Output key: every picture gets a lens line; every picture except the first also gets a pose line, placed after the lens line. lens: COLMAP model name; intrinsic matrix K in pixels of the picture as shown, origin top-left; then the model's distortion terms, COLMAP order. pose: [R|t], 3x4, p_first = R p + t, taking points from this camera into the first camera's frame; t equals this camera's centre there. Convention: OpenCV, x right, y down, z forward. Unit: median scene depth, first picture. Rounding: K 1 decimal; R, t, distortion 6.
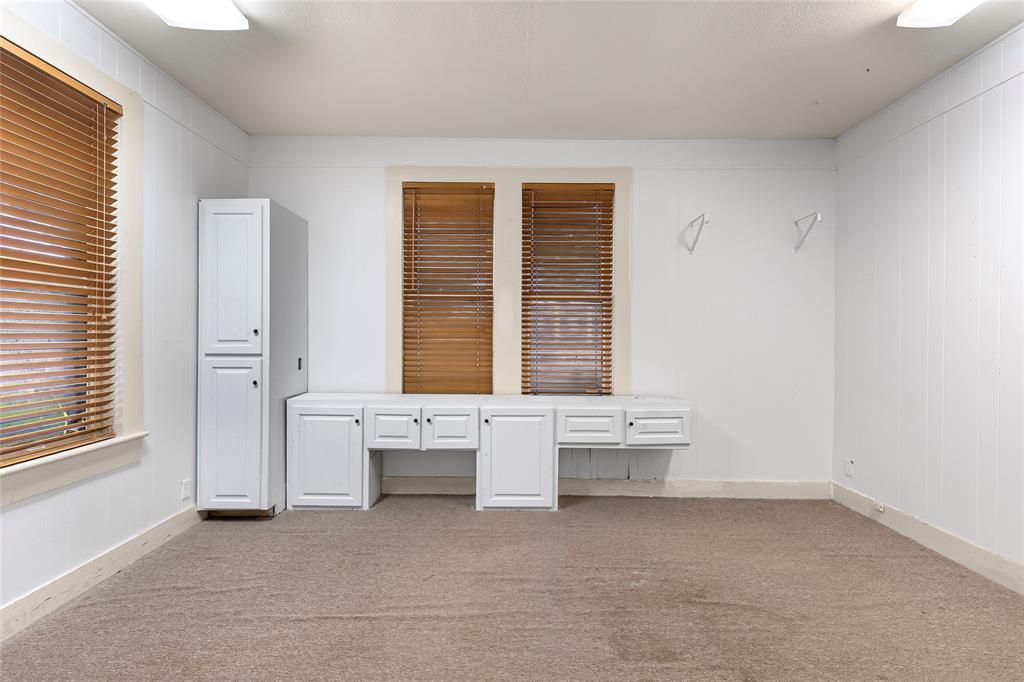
lens RADIAL K [[463.3, 0, 512.4], [0, 463.3, 335.3], [0, 0, 1]] dist [0.005567, 0.000381]
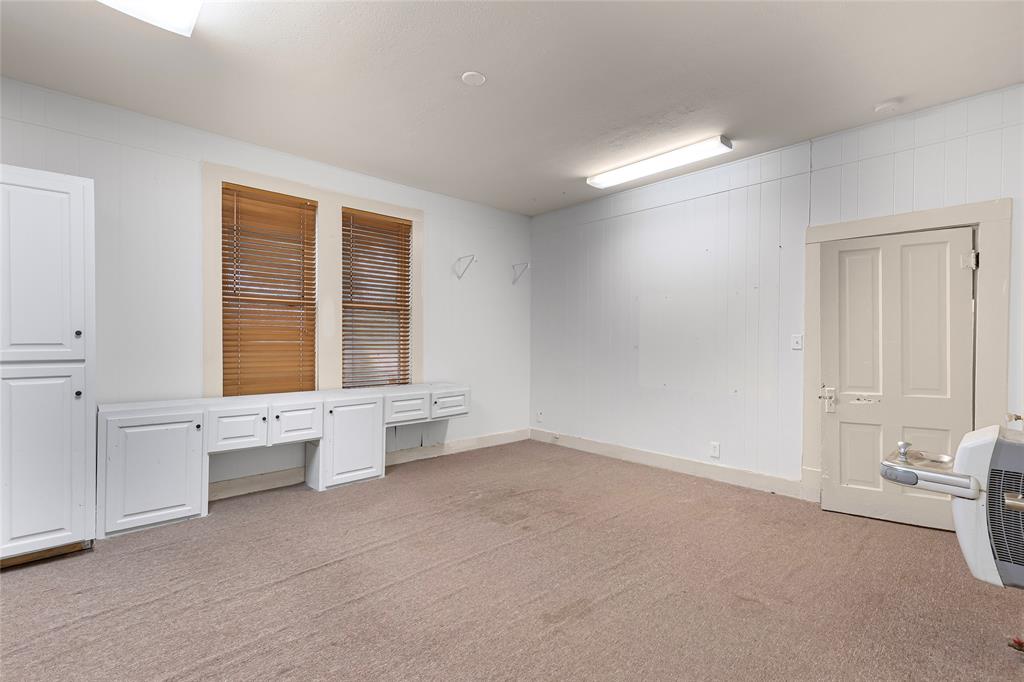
lens RADIAL K [[463.3, 0, 510.3], [0, 463.3, 340.8], [0, 0, 1]] dist [0.005567, 0.000381]
pose [[0.730840, -0.003471, 0.682540, -0.512003], [-0.002078, 0.999971, 0.007310, -0.002037], [-0.682546, -0.006760, 0.730812, -0.151866]]
